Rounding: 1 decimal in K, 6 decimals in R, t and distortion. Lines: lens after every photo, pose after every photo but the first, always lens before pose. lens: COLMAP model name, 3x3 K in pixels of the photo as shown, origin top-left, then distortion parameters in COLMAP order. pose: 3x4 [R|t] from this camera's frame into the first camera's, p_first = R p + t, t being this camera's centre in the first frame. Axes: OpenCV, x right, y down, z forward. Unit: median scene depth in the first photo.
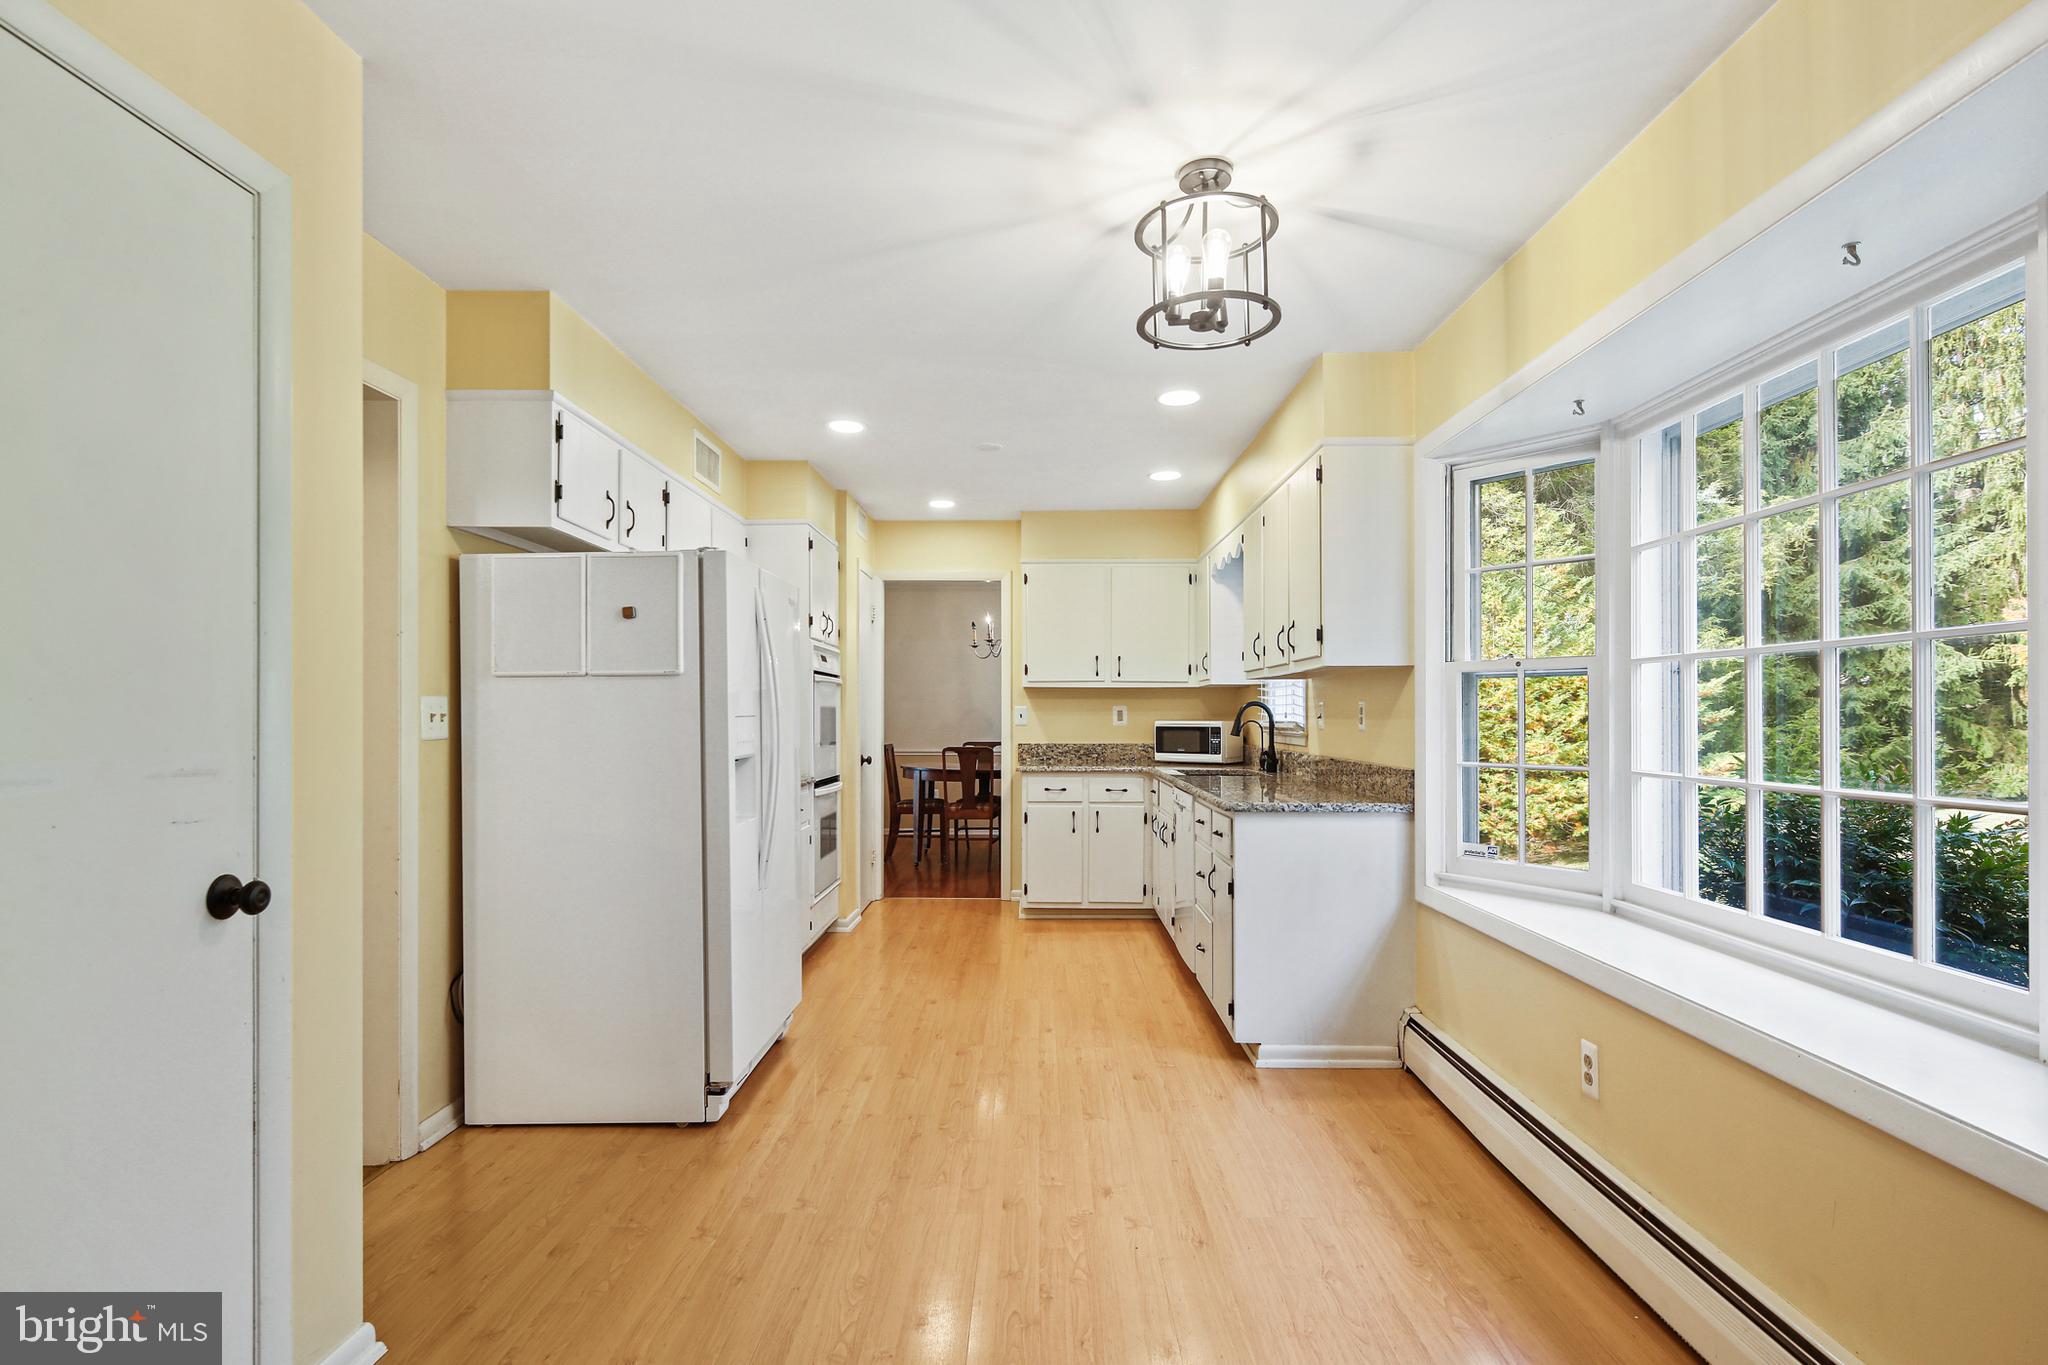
lens RADIAL K [[1005.2, 0, 1020.1], [0, 1005.2, 704.4], [0, 0, 1]] dist [0.003118, -0.000356]
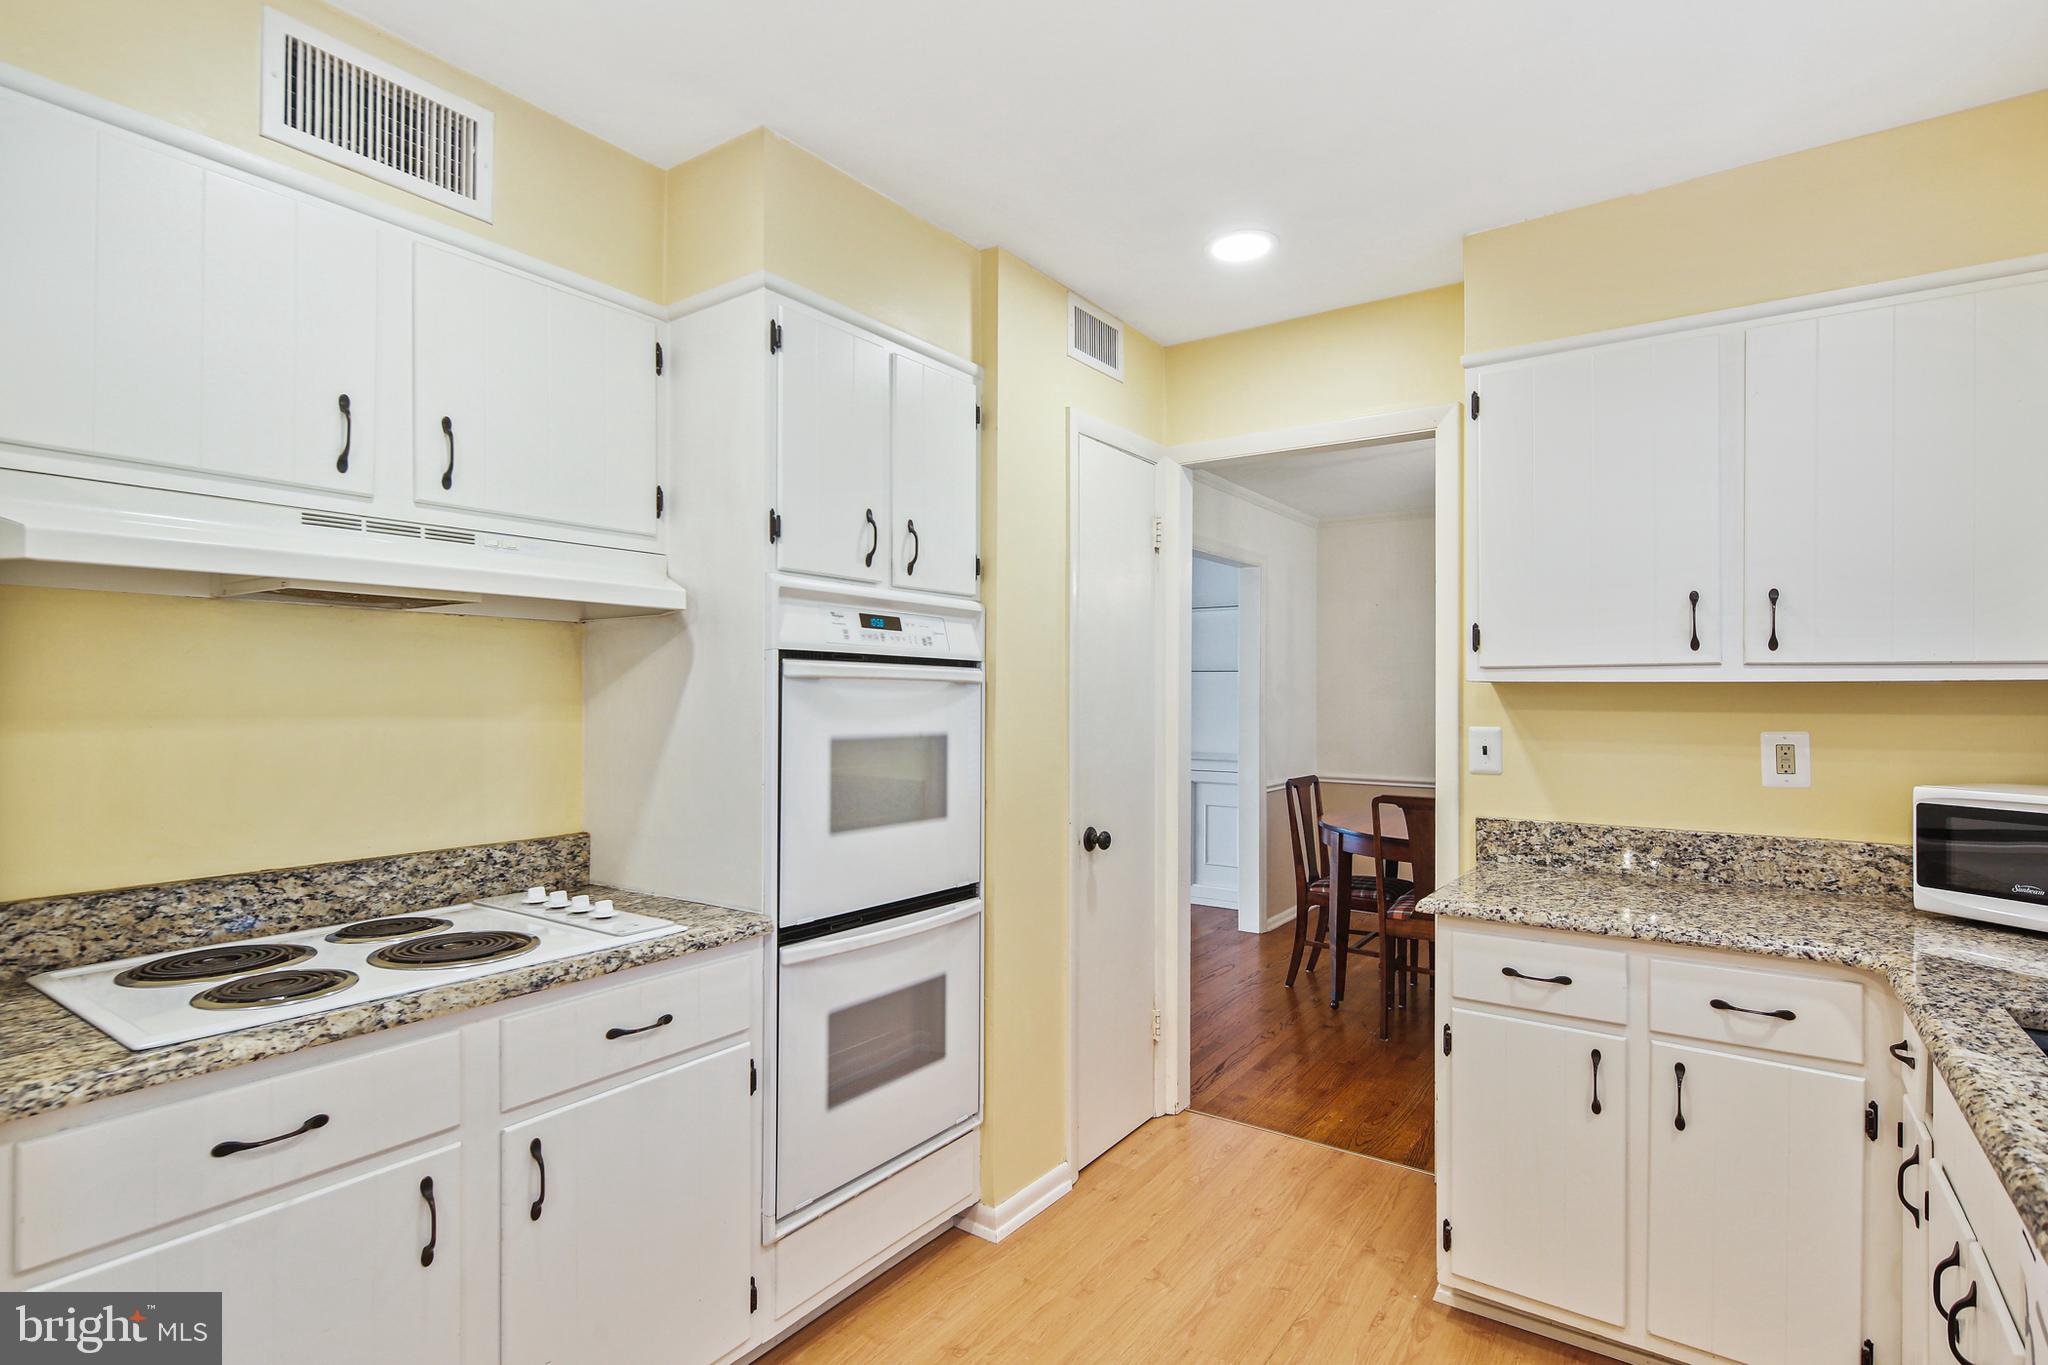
lens RADIAL K [[1012.6, 0, 1020.1], [0, 1012.6, 686.0], [0, 0, 1]] dist [0.006856, -0.007444]
pose [[0.829063, -0.002011, -0.559152, 0.083476], [0.000929, 0.999997, -0.002220, -0.015799], [0.559155, 0.001321, 0.829062, 0.605783]]
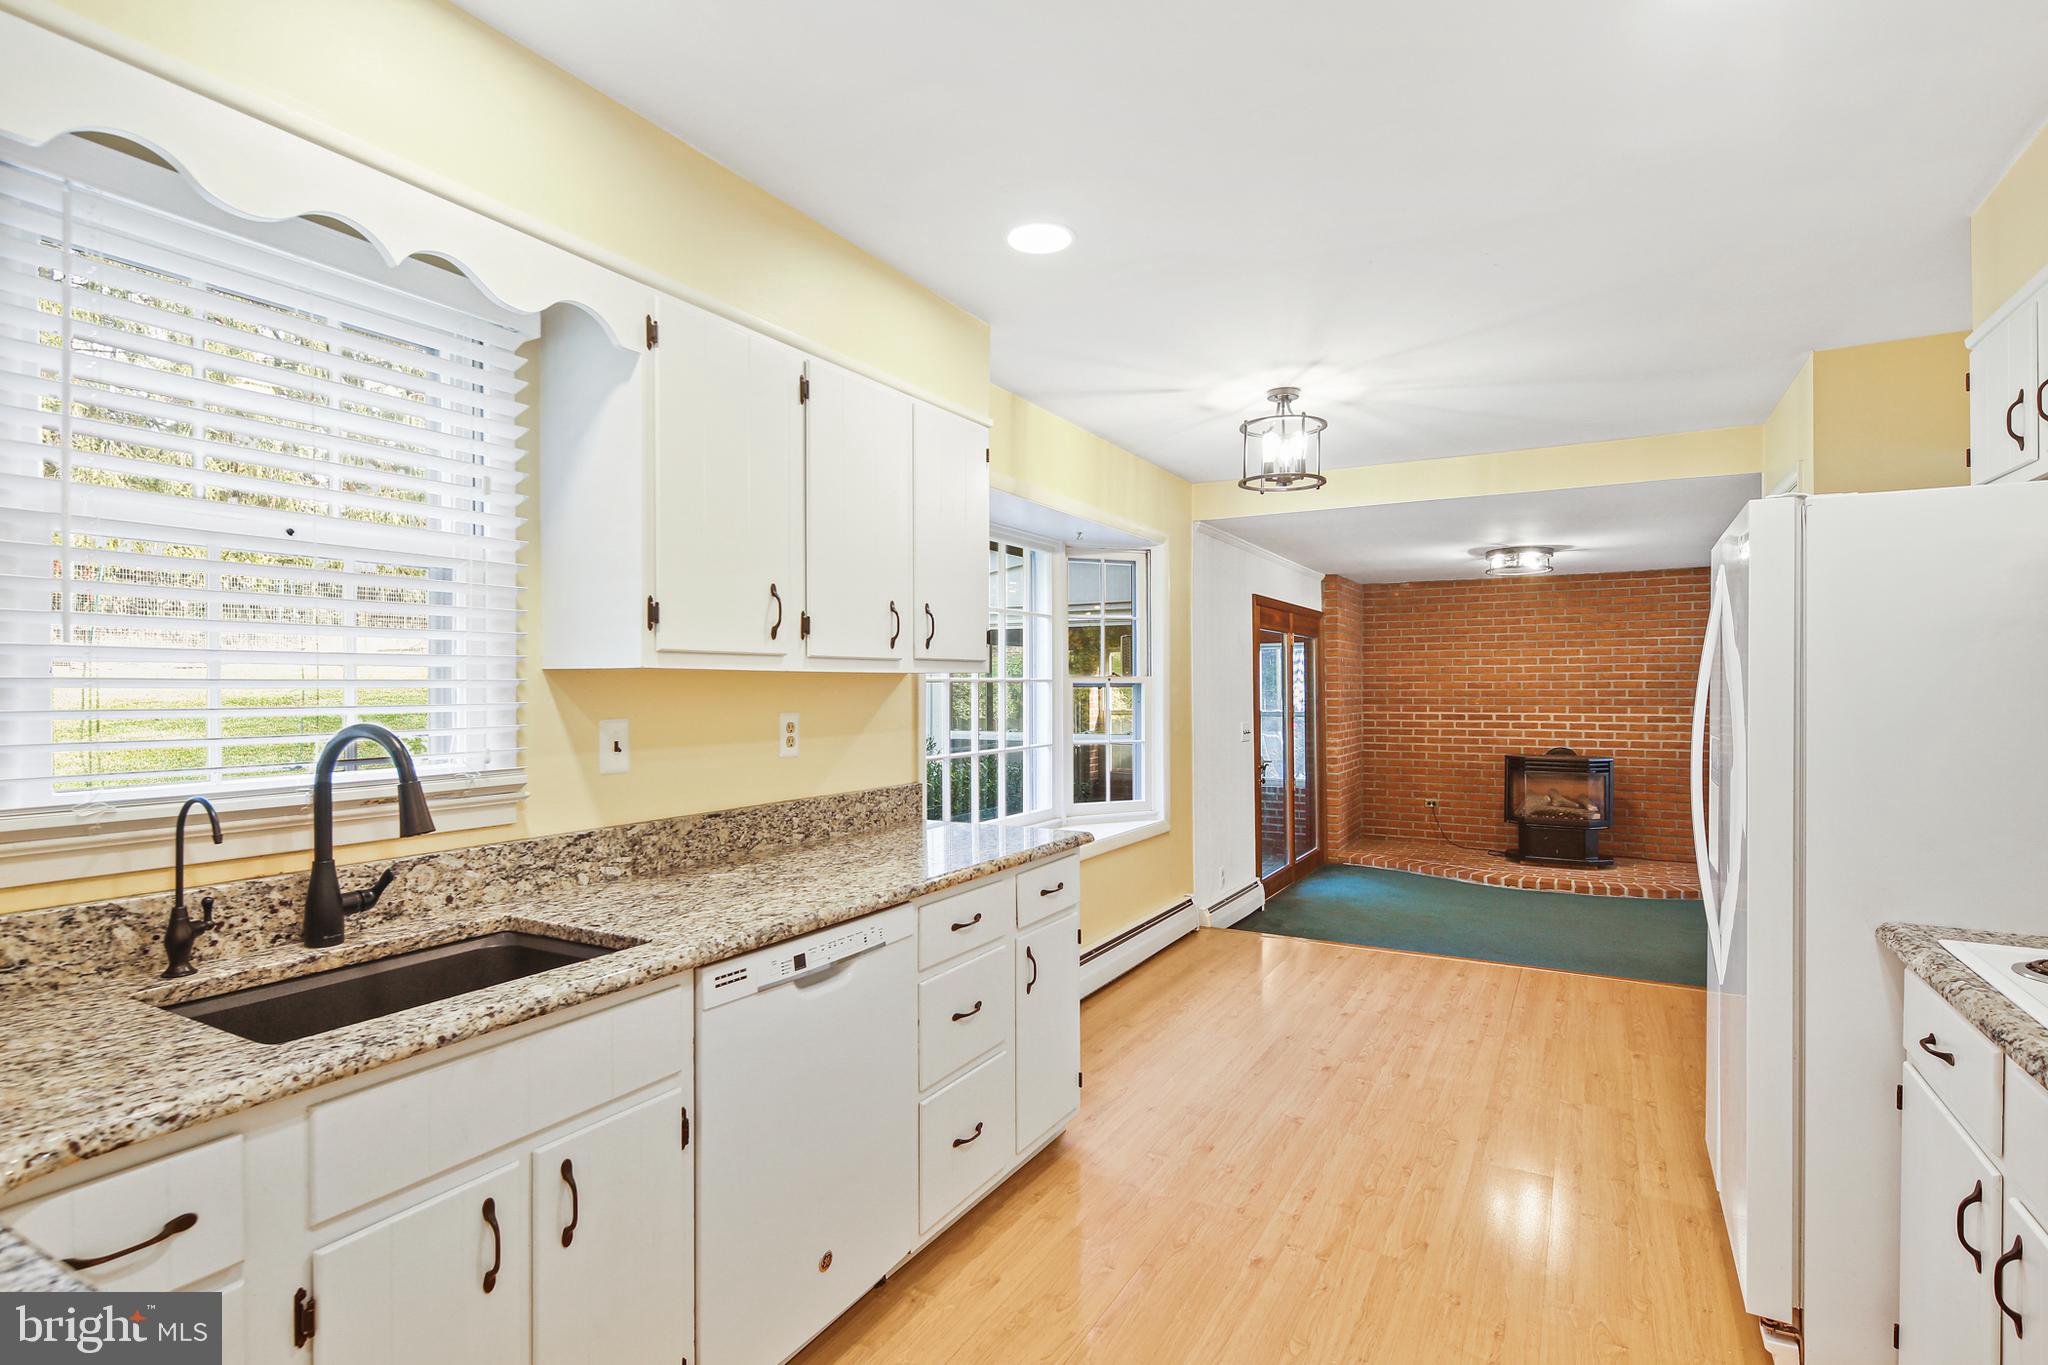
lens RADIAL K [[997.5, 0, 1018.6], [0, 997.5, 679.6], [0, 0, 1]] dist [0.002329, -0.000152]
pose [[-0.875540, 0.005099, 0.483119, -0.089908], [-0.002037, 0.999896, -0.014245, -0.011927], [-0.483142, -0.013456, -0.875439, 1.043813]]
